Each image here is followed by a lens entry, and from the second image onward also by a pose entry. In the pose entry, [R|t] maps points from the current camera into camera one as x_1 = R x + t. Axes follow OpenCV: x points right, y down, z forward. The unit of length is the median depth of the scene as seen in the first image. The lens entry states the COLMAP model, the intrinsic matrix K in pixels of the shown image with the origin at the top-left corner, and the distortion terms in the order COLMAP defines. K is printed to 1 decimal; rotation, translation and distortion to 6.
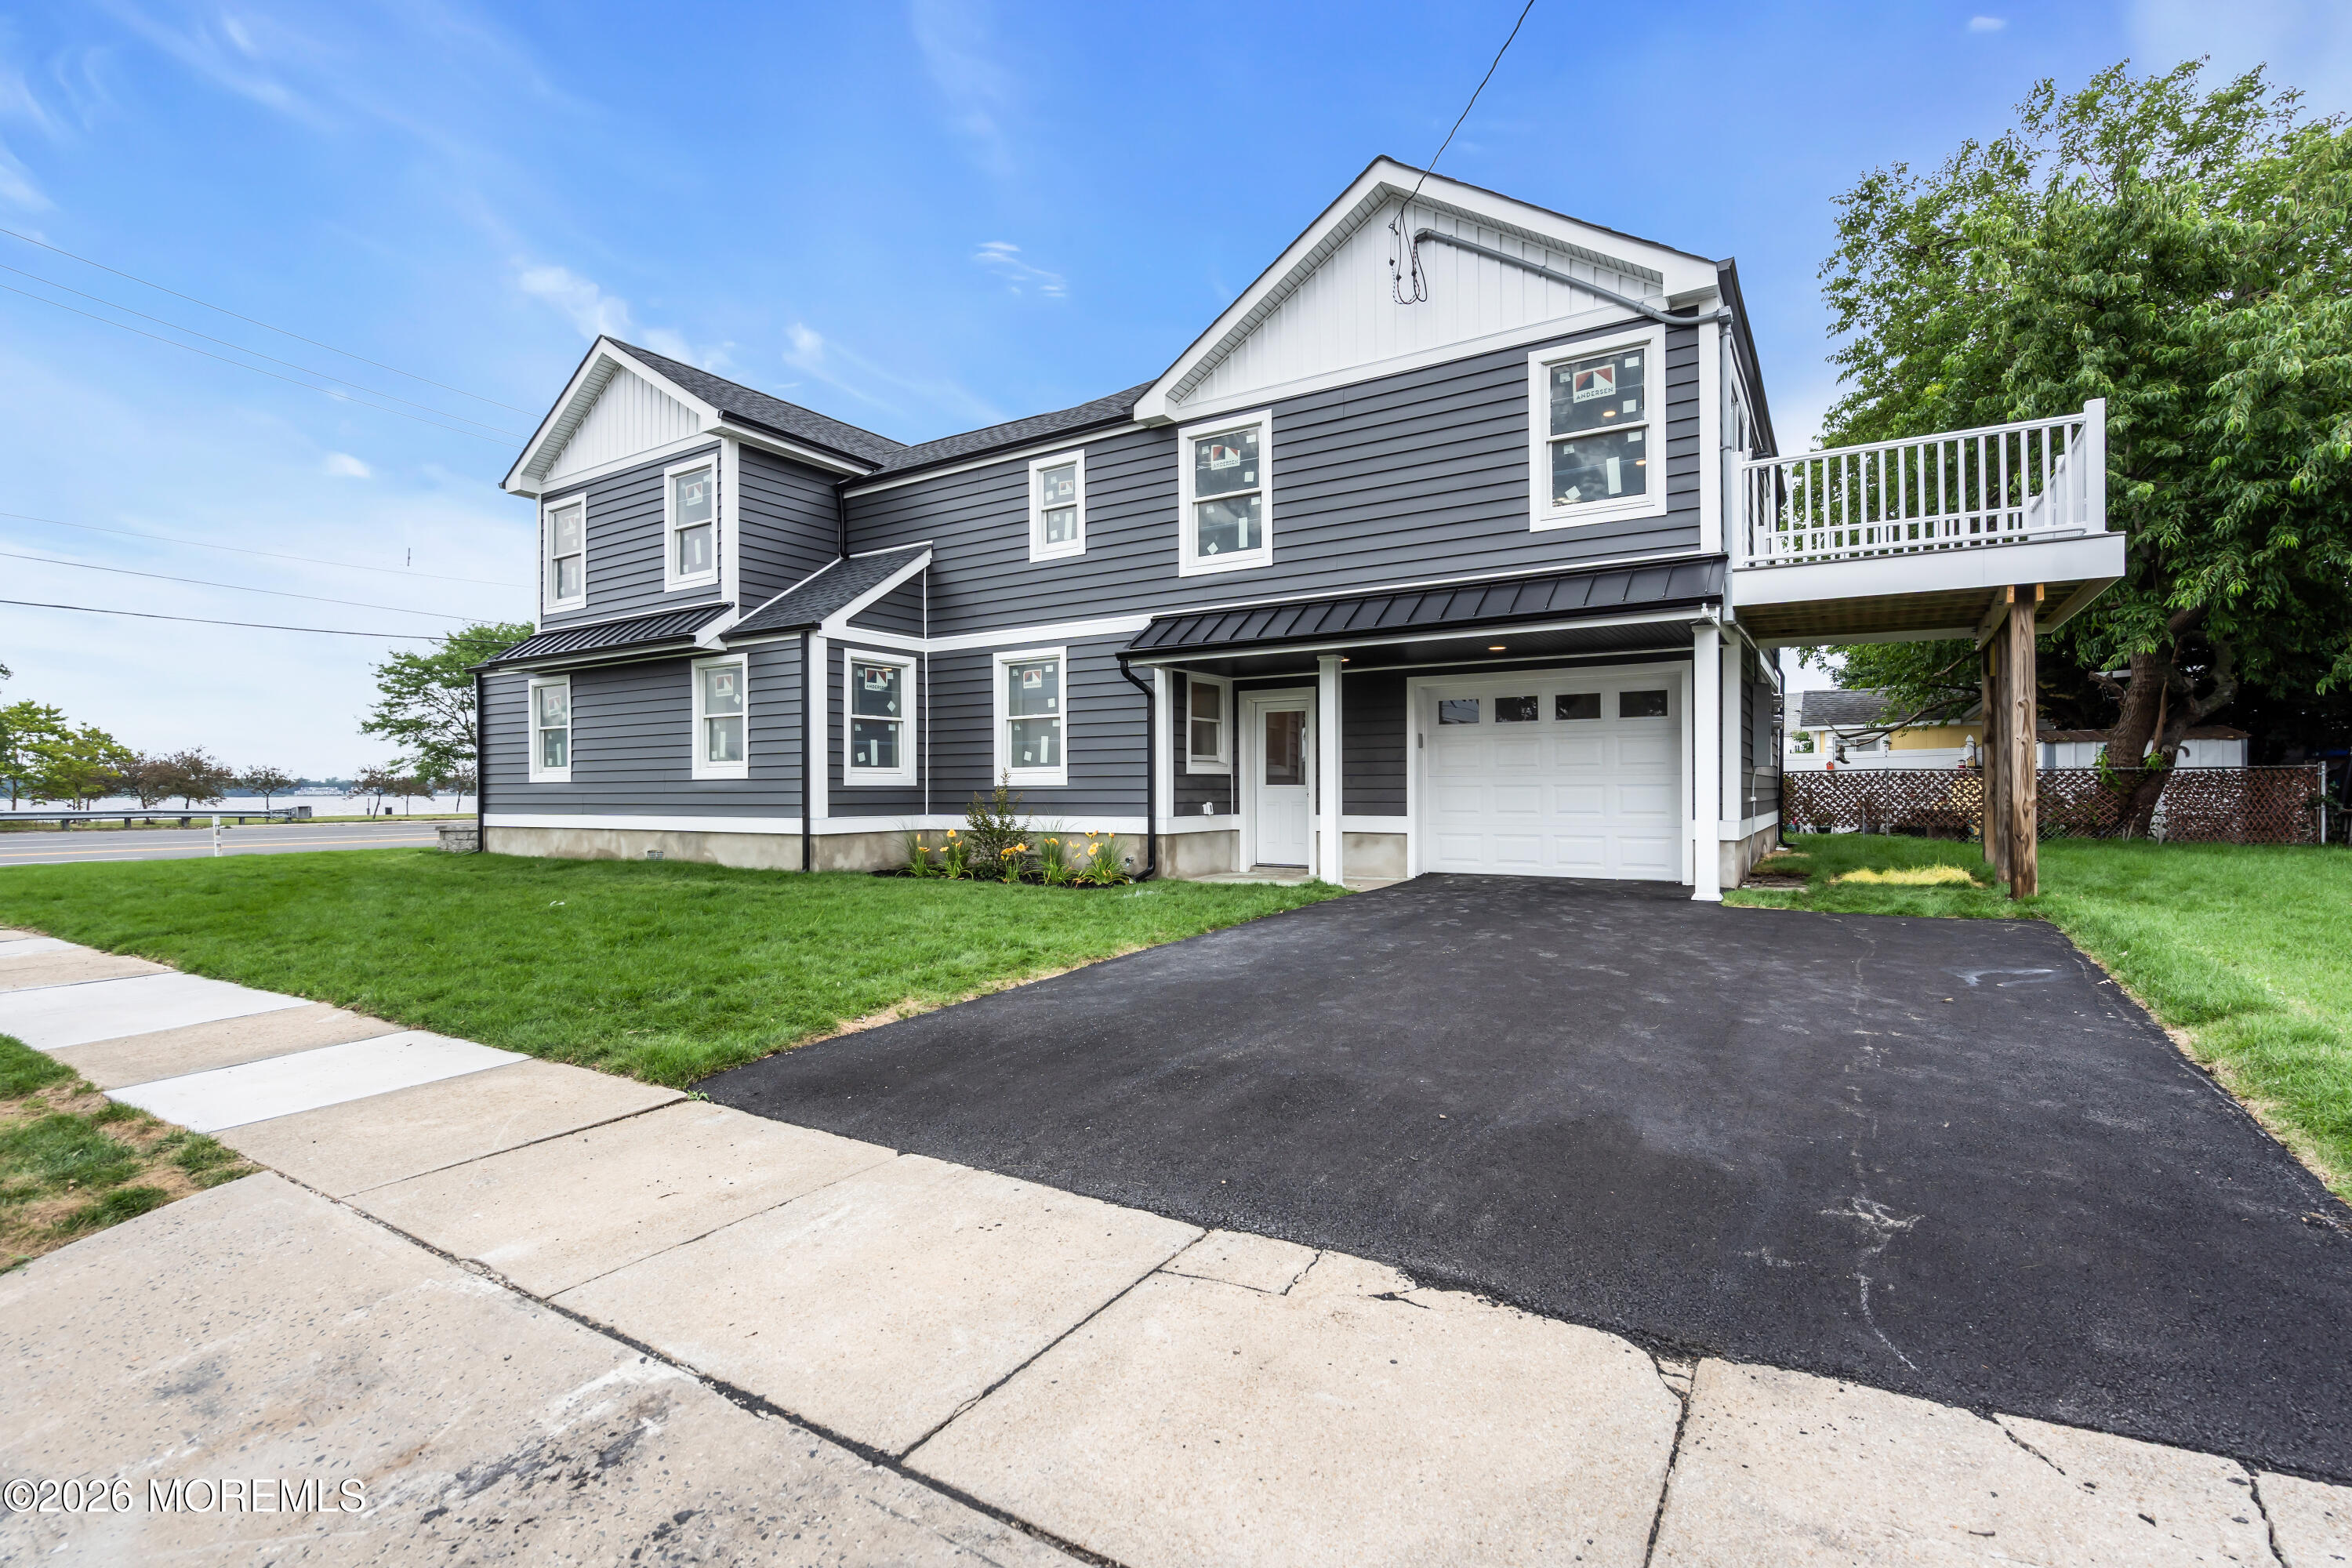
lens RADIAL K [[1062.3, 0, 1175.8], [0, 1062.3, 784.8], [0, 0, 1]] dist [0.002646, 0.000332]
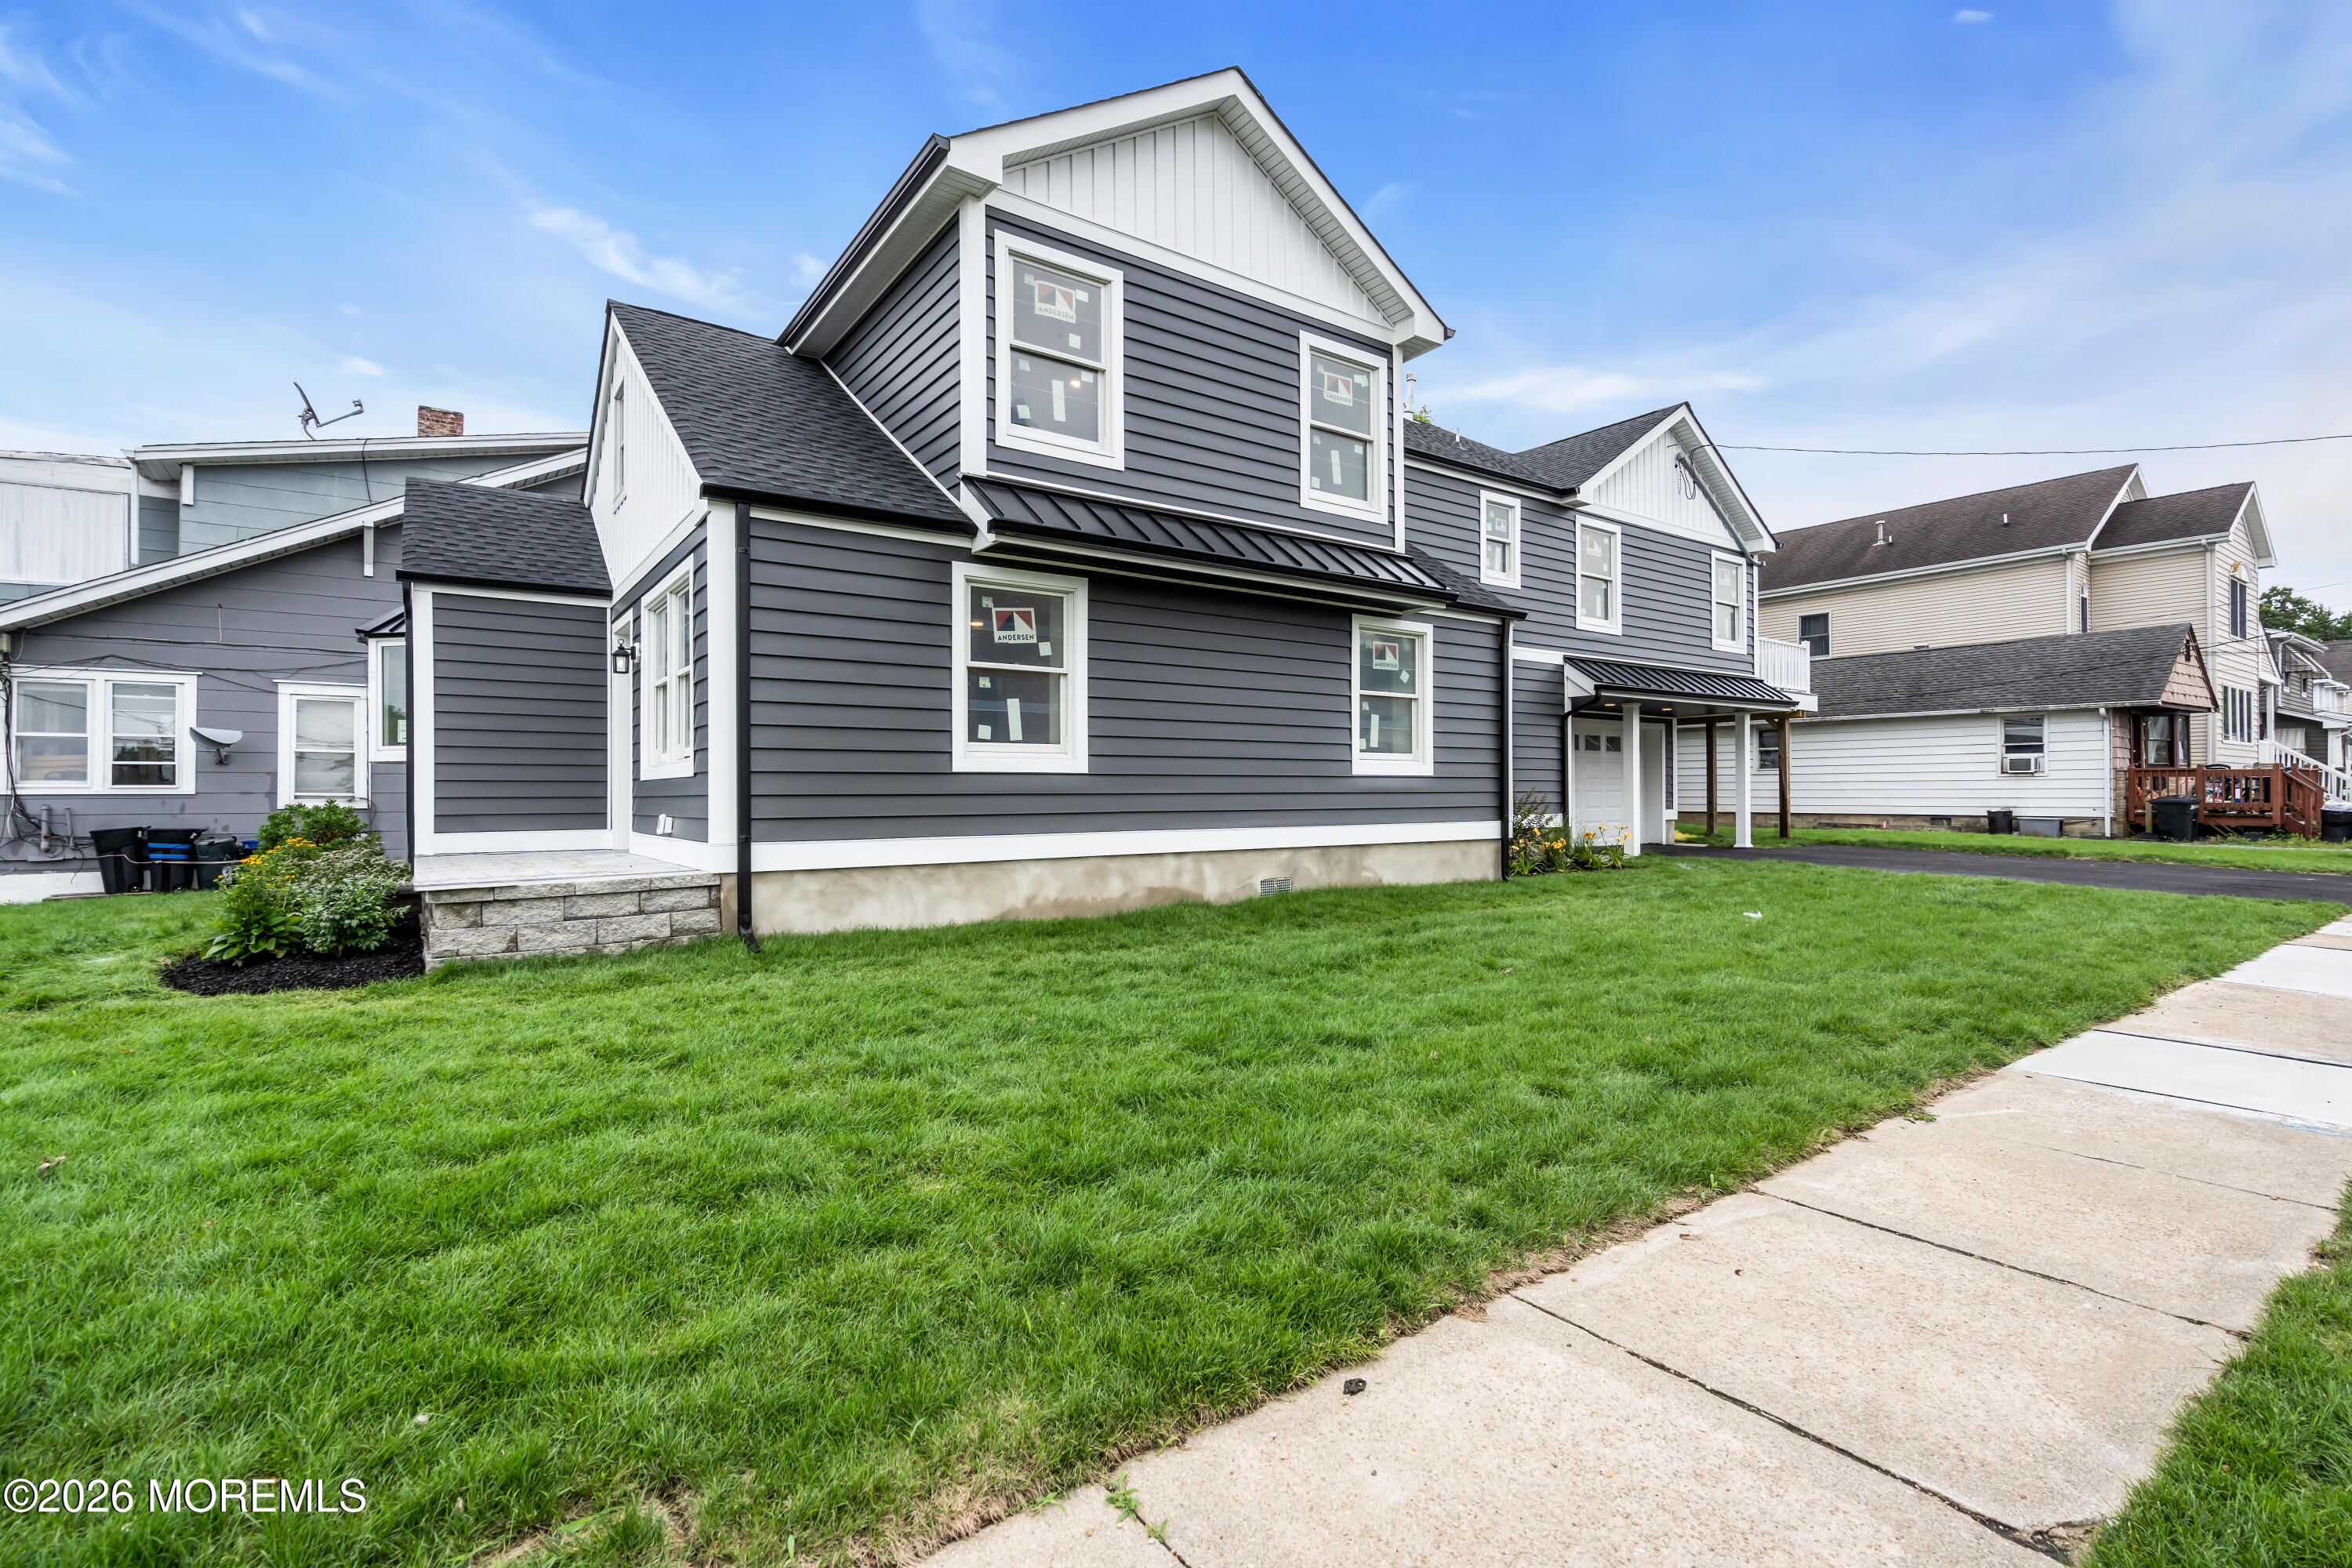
lens RADIAL K [[1062.3, 0, 1177.2], [0, 1062.3, 782.8], [0, 0, 1]] dist [0.002646, 0.000332]
pose [[0.367305, 0.013912, 0.929997, -1.296067], [-0.001632, 0.999896, -0.014313, 0.011938], [-0.930099, 0.003740, 0.367289, 0.917995]]
